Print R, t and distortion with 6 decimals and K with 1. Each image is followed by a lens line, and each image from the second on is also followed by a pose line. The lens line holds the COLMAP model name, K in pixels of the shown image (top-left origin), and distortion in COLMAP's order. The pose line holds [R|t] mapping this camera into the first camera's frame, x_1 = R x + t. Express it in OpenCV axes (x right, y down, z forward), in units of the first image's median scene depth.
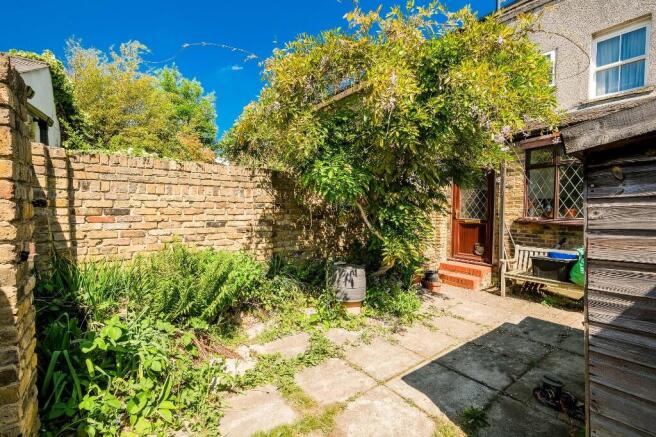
lens RADIAL K [[292.9, 0, 331.6], [0, 292.9, 219.9], [0, 0, 1]] dist [0.001392, 0.000075]
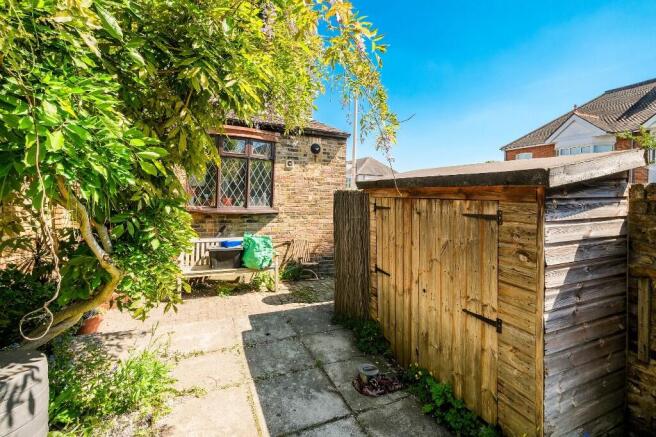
lens RADIAL K [[297.8, 0, 334.4], [0, 297.8, 192.8], [0, 0, 1]] dist [-0.000269, 0.000005]
pose [[0.239834, 0.008527, 0.970777, -0.173500], [0.005996, 0.999929, -0.010265, -0.049262], [-0.970795, 0.008282, 0.239766, 0.405508]]
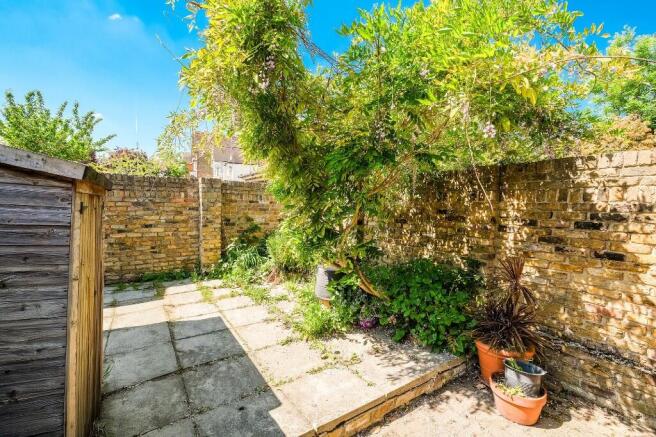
lens RADIAL K [[292.9, 0, 331.6], [0, 292.9, 219.9], [0, 0, 1]] dist [0.001392, 0.000075]
pose [[-0.077879, 0.035546, -0.996329, 0.931114], [-0.052669, 0.997822, 0.039716, -0.042653], [0.995571, 0.055569, -0.075837, 0.897903]]
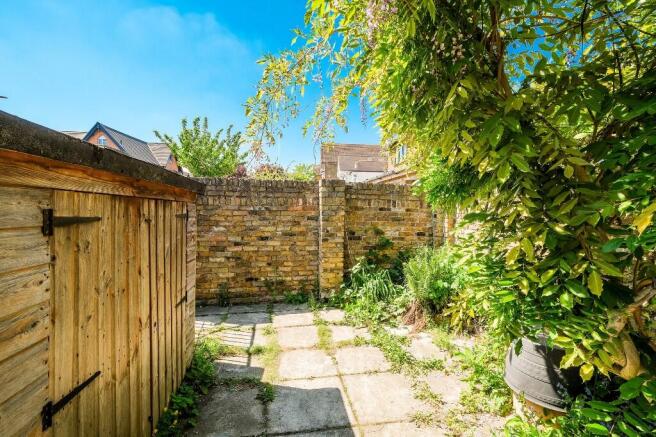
lens RADIAL K [[292.9, 0, 331.6], [0, 292.9, 219.9], [0, 0, 1]] dist [0.001392, 0.000075]
pose [[-0.467644, 0.005235, -0.883902, 0.607960], [-0.050086, 0.998219, 0.032411, -0.040573], [0.882497, 0.059428, -0.466549, 0.751240]]
